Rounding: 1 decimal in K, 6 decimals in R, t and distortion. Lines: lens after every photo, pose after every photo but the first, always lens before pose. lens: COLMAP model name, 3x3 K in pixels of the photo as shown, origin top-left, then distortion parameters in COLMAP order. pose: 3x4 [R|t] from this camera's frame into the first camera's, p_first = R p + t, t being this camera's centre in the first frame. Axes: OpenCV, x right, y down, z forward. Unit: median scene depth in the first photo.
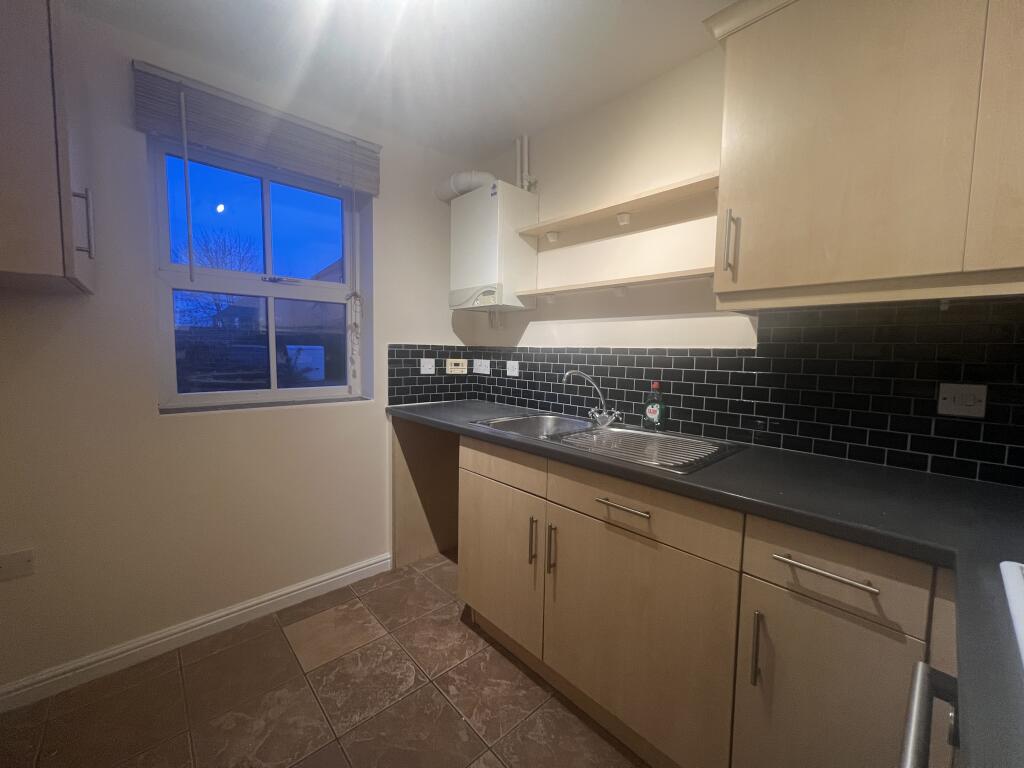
lens RADIAL K [[409.2, 0, 508.5], [0, 409.2, 382.0], [0, 0, 1]] dist [0.003426, -0.000071]
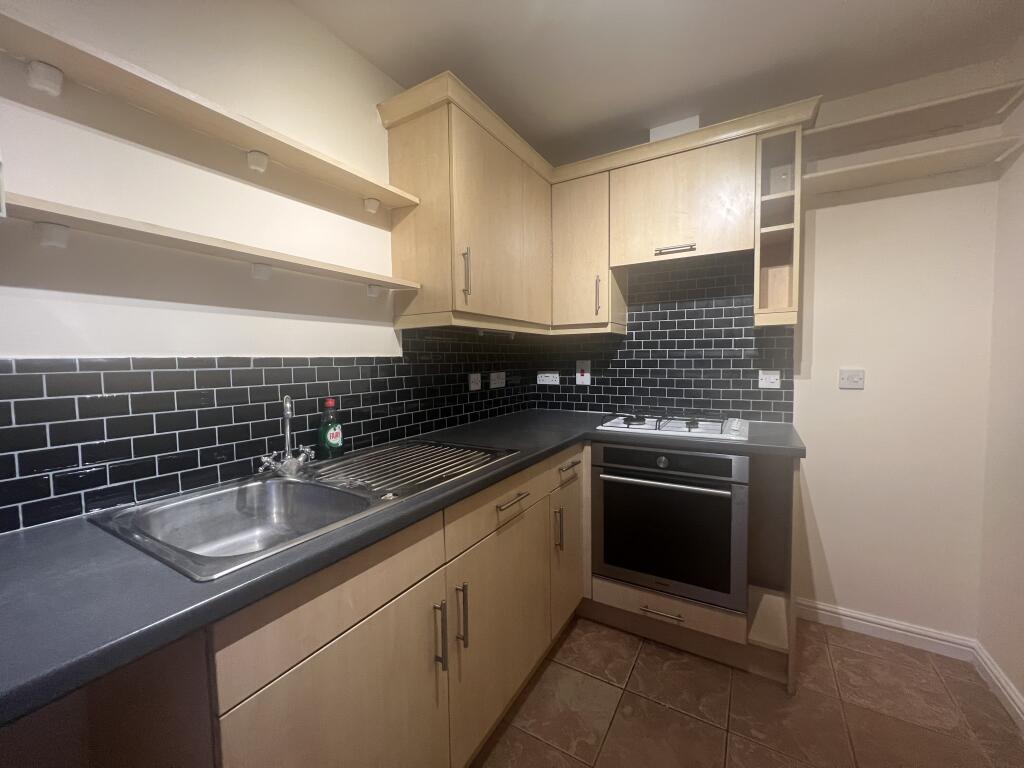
lens RADIAL K [[409.2, 0, 508.5], [0, 409.2, 382.6], [0, 0, 1]] dist [0.003426, -0.000071]
pose [[-0.281298, -0.063719, 0.957503, -0.584008], [0.089260, 0.991730, 0.092219, -0.085097], [-0.955460, 0.111408, -0.273284, 1.003534]]
